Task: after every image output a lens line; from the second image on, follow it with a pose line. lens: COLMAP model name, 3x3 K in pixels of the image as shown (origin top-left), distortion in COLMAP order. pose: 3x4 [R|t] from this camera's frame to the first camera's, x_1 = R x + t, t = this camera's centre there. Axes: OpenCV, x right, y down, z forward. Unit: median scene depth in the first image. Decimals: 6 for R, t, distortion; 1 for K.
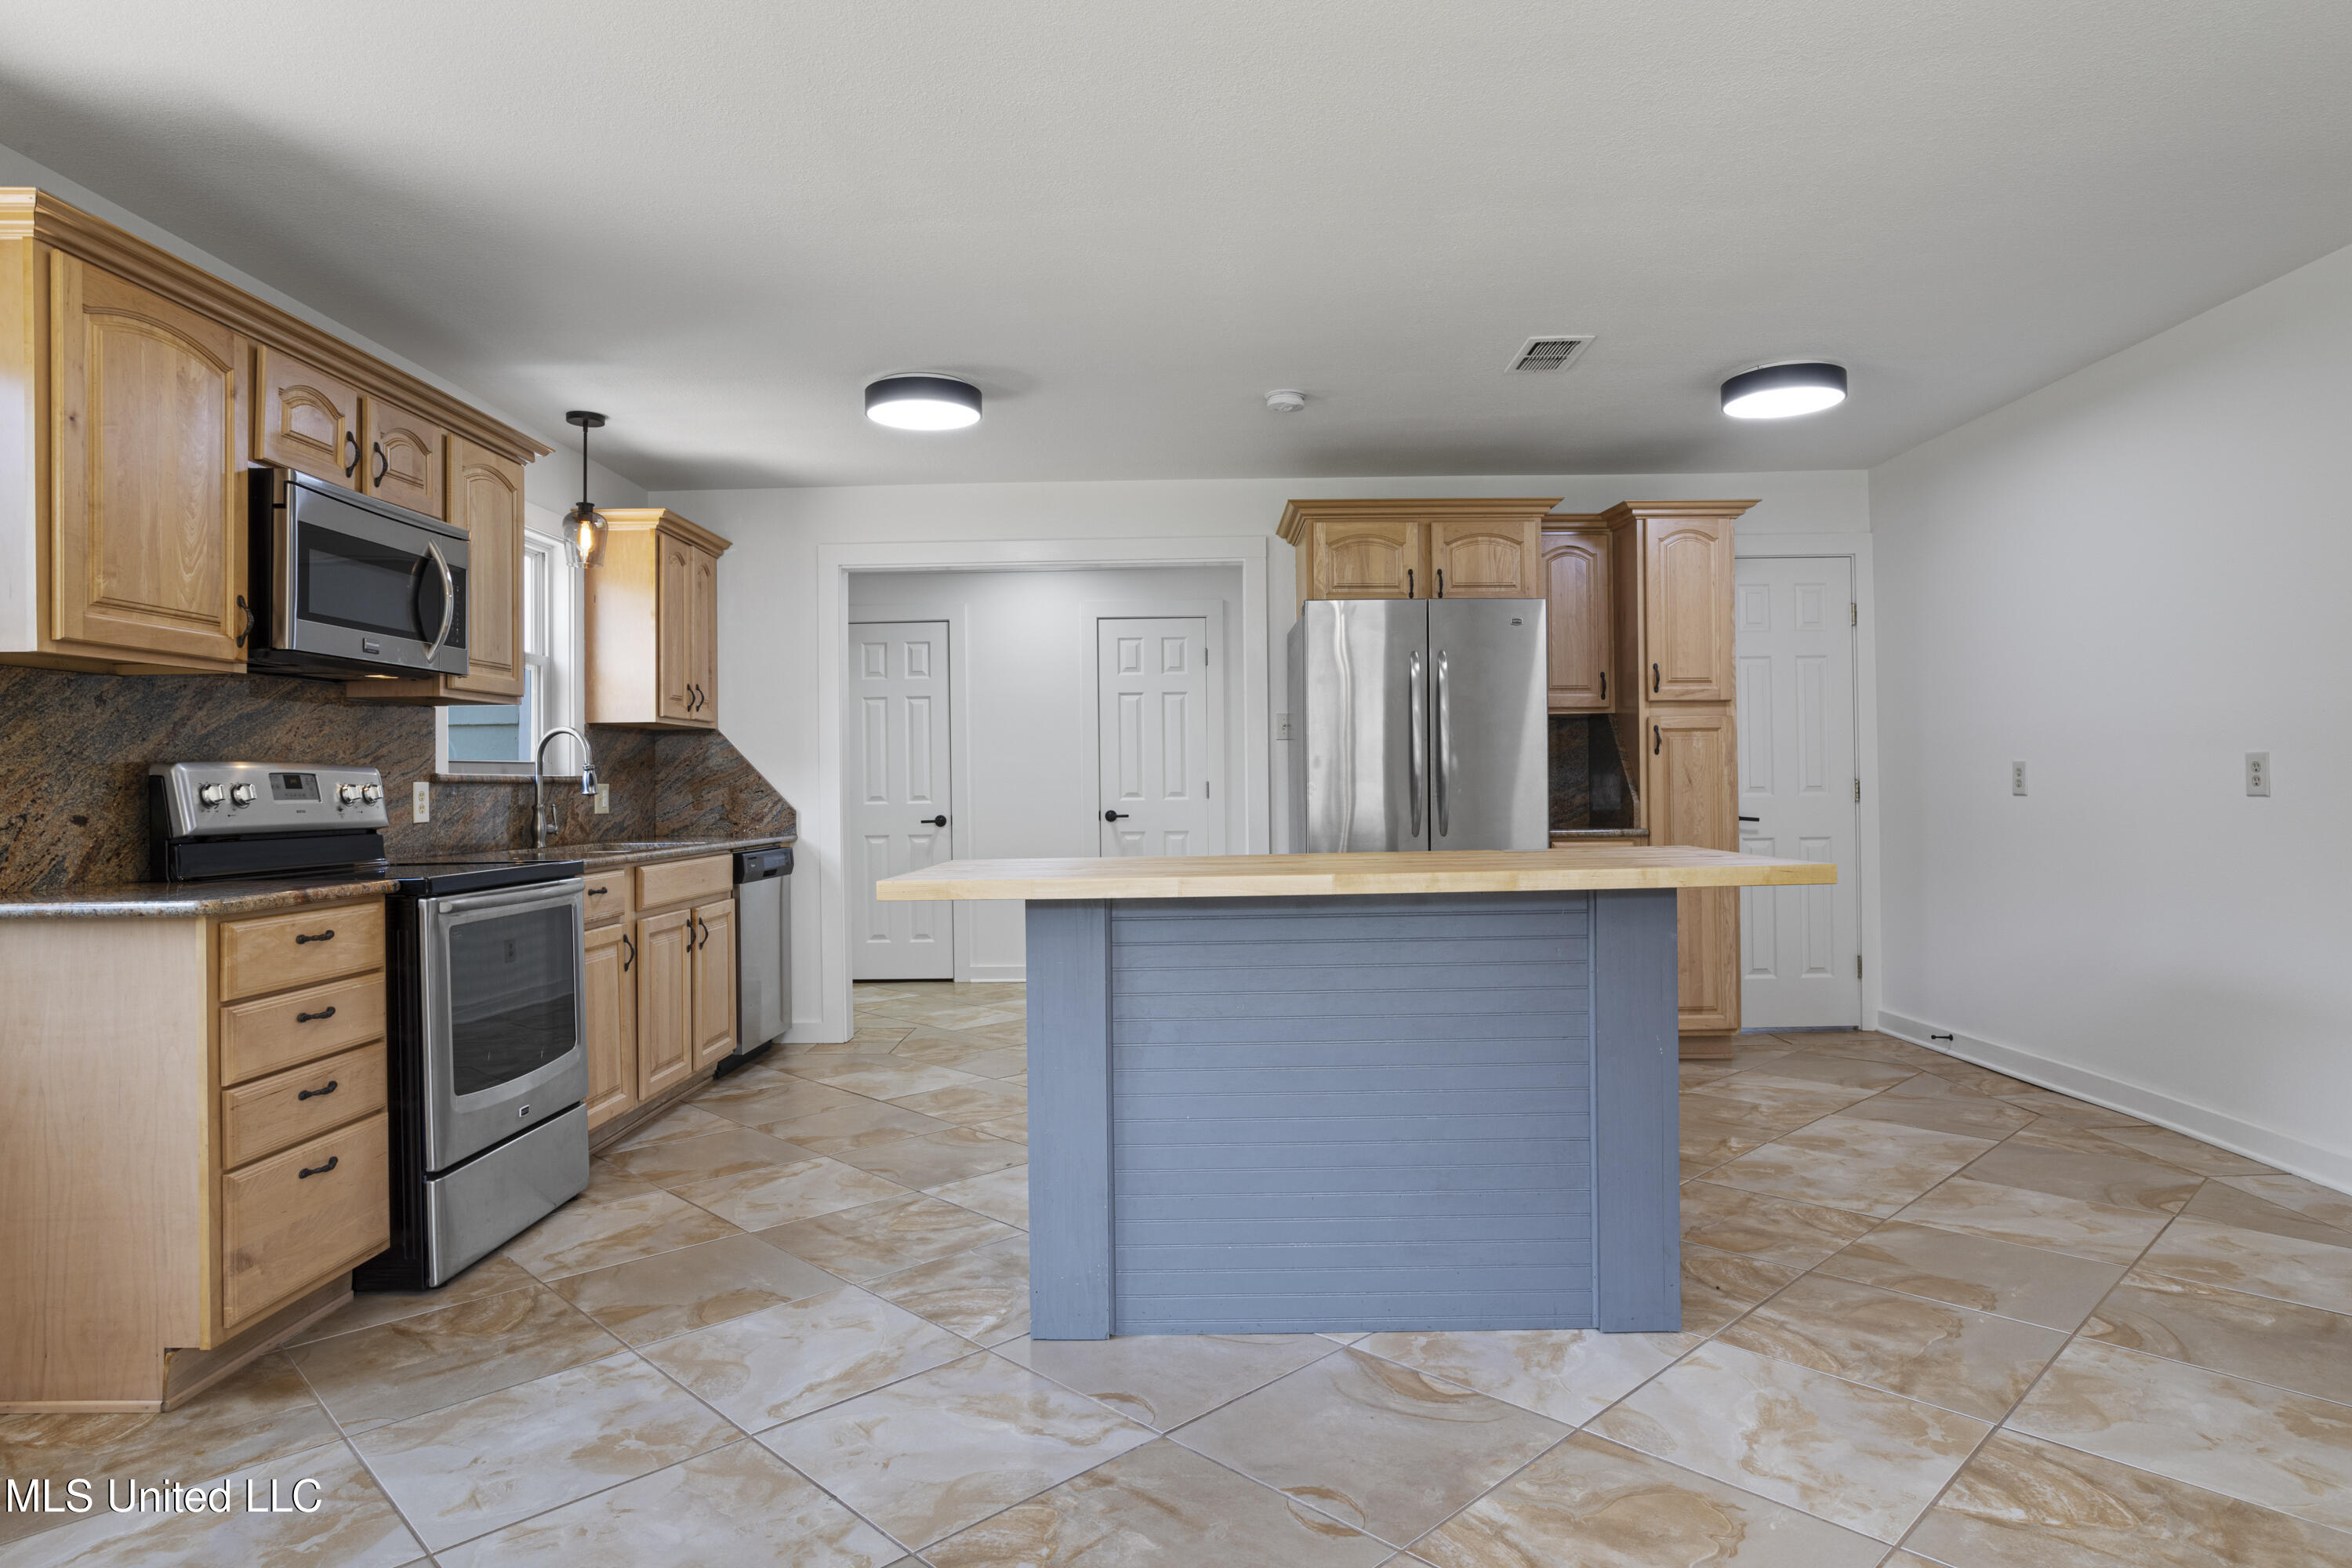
lens RADIAL K [[1349.1, 0, 1170.1], [0, 1349.1, 772.9], [0, 0, 1]] dist [-0.035741, 0.025663]
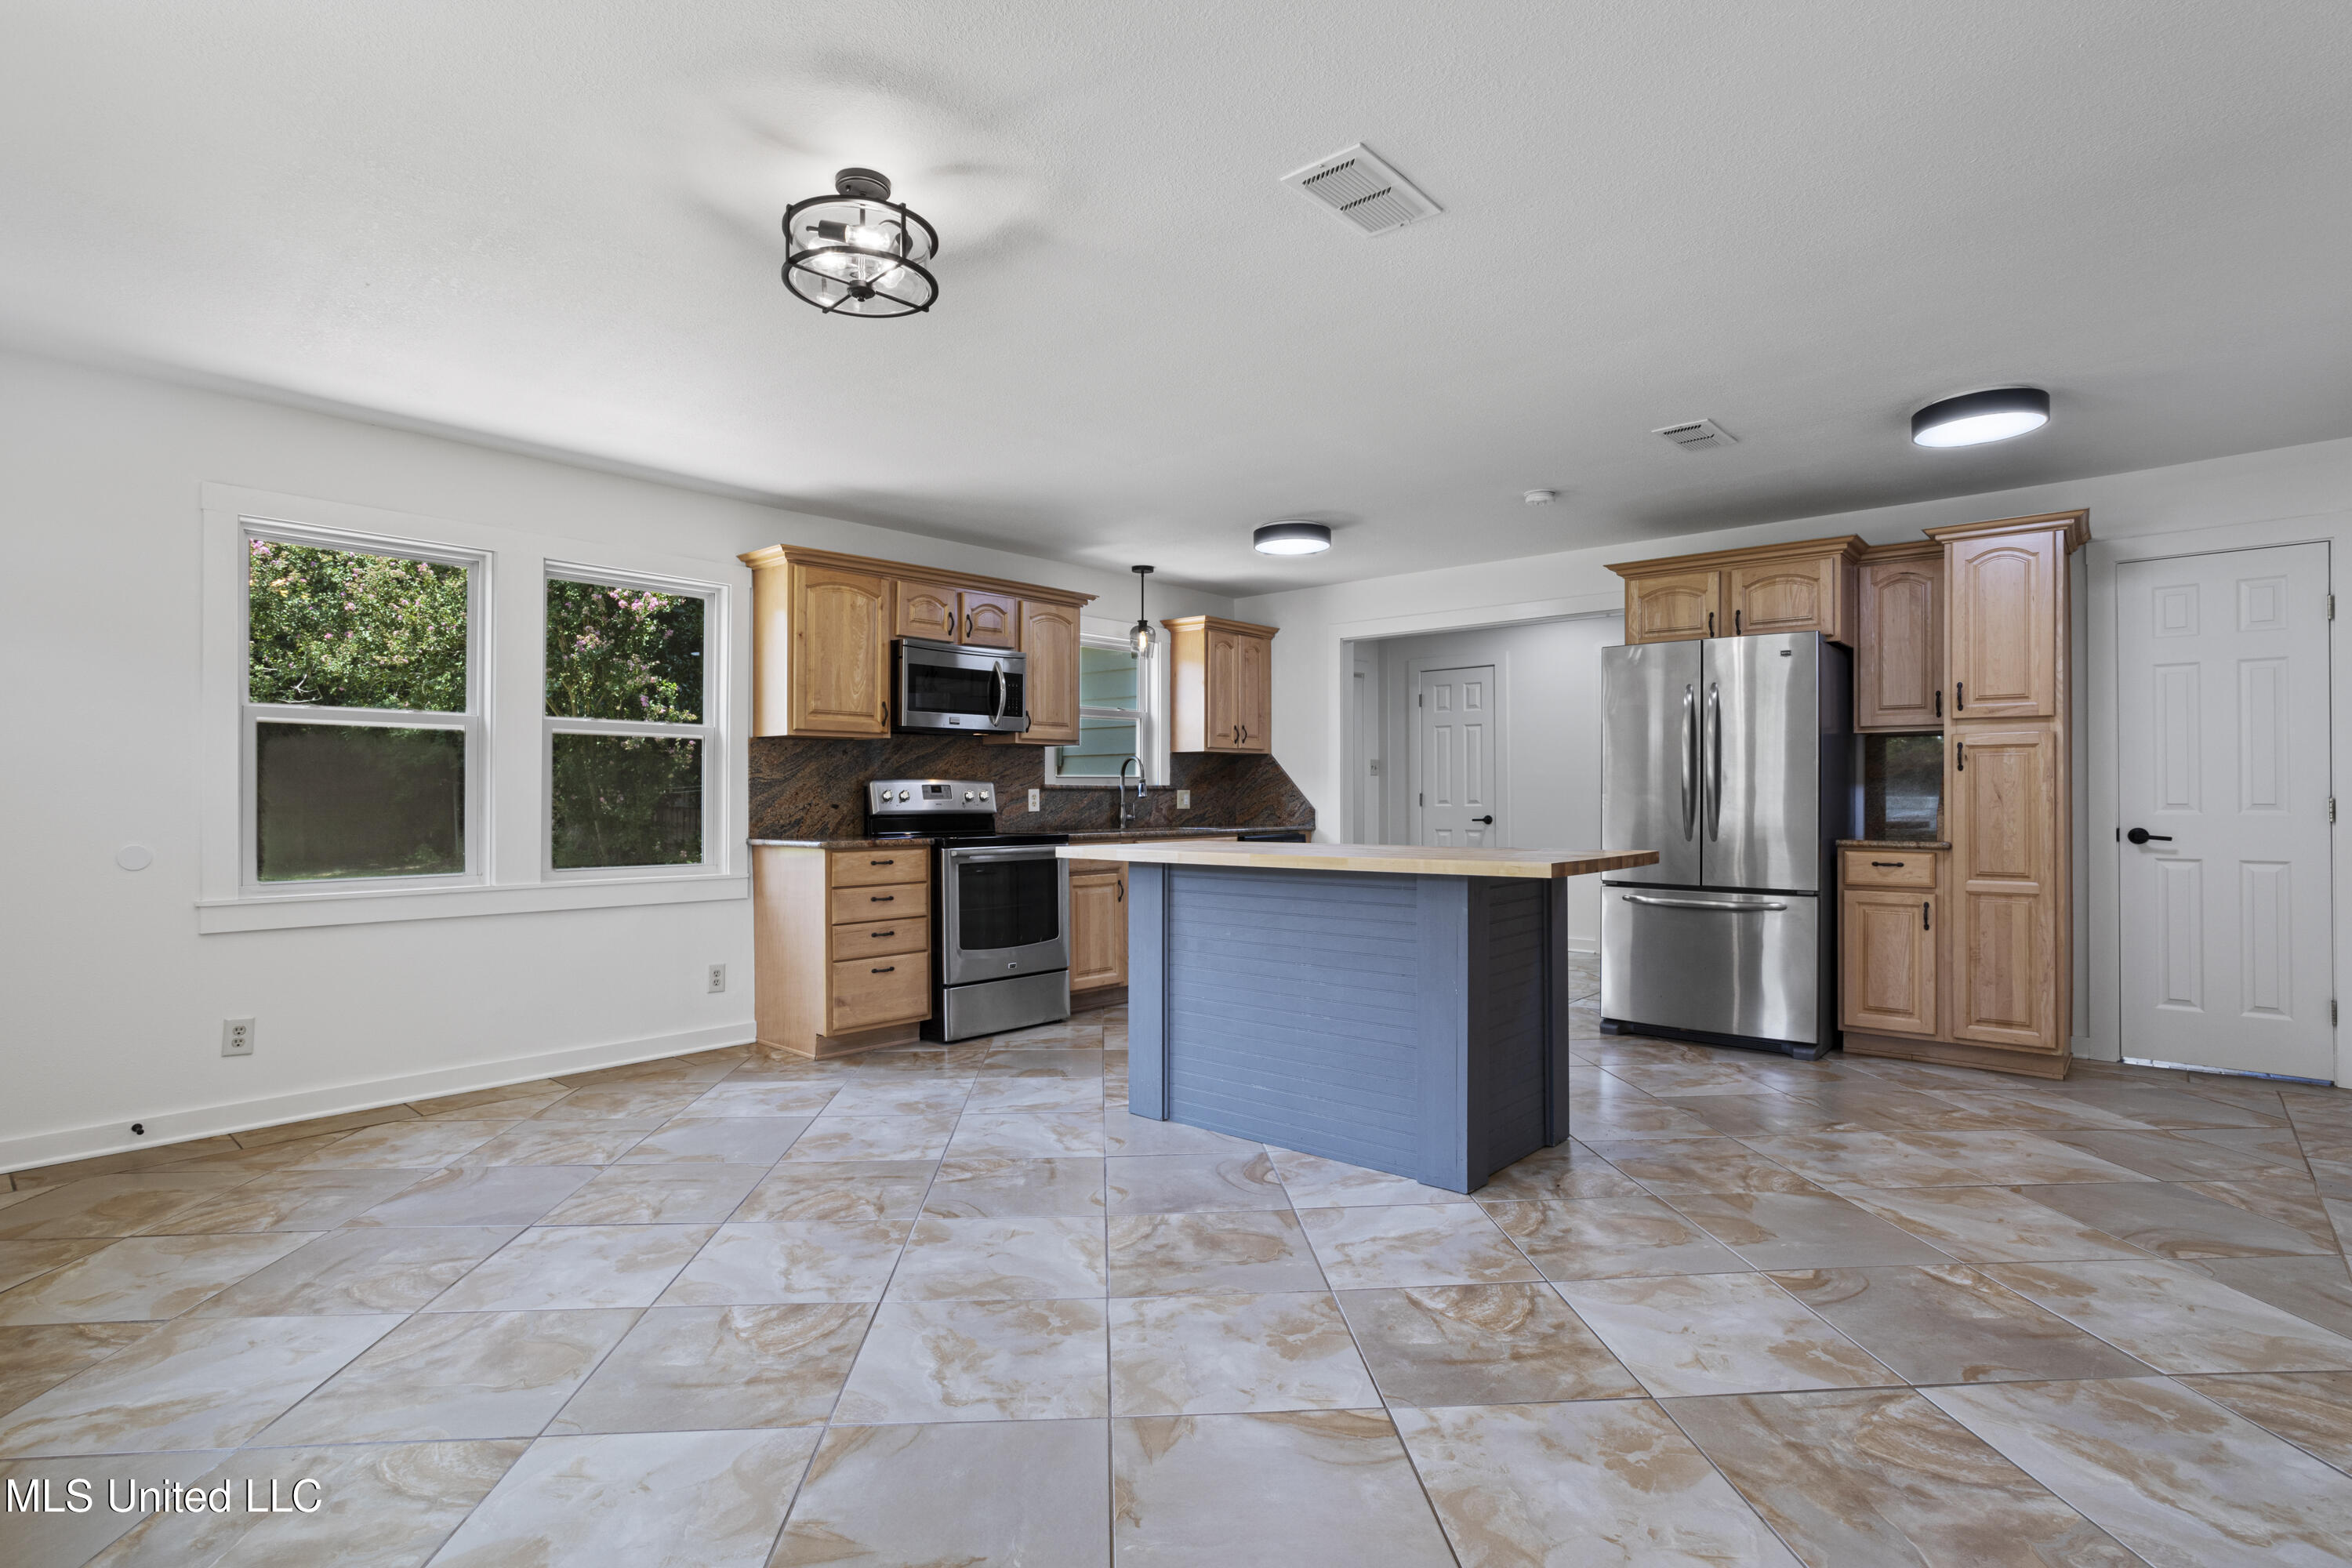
lens RADIAL K [[1143.4, 0, 1174.9], [0, 1143.4, 785.4], [0, 0, 1]] dist [-0.032039, 0.015392]
pose [[0.763822, 0.006558, -0.645393, 0.664091], [-0.001670, 0.999965, 0.008185, -0.012447], [0.645425, -0.005174, 0.763807, -0.071657]]
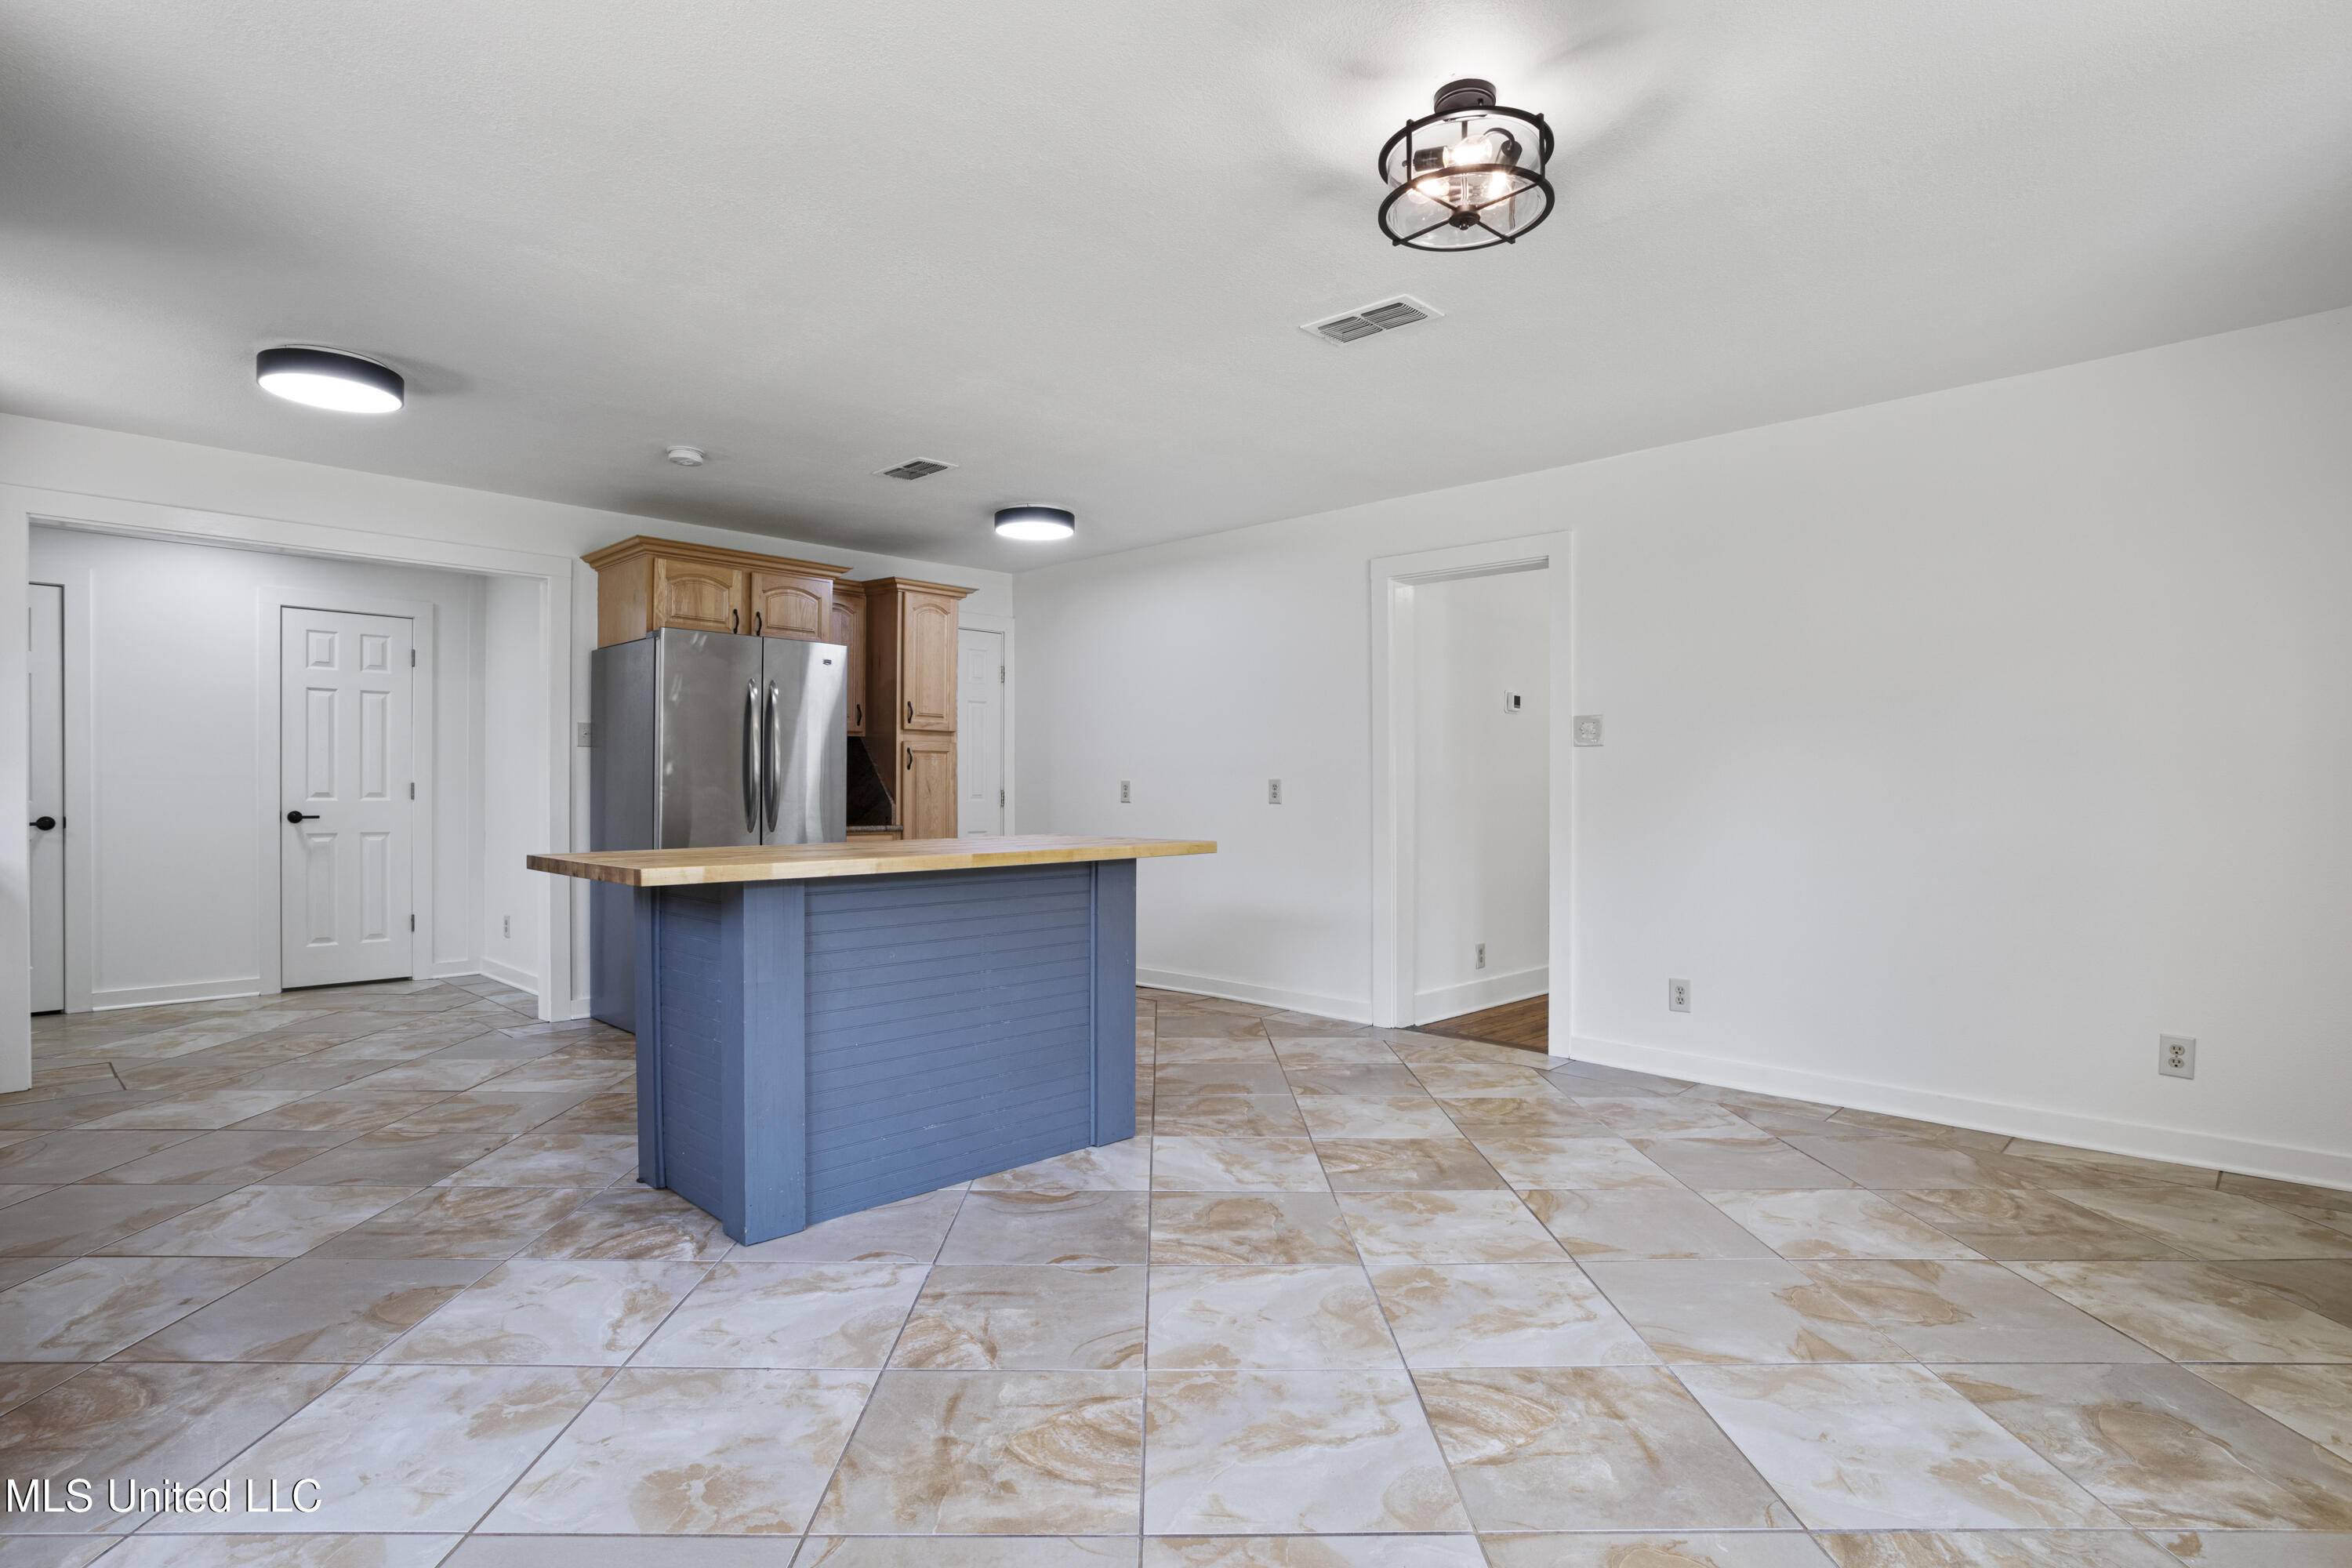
lens RADIAL K [[1181.8, 0, 1161.9], [0, 1181.8, 791.9], [0, 0, 1]] dist [-0.035962, 0.010554]
pose [[0.691495, 0.014522, 0.722235, -0.448085], [-0.019458, 0.999810, -0.001474, 0.007289], [-0.722119, -0.013034, 0.691646, 0.008782]]
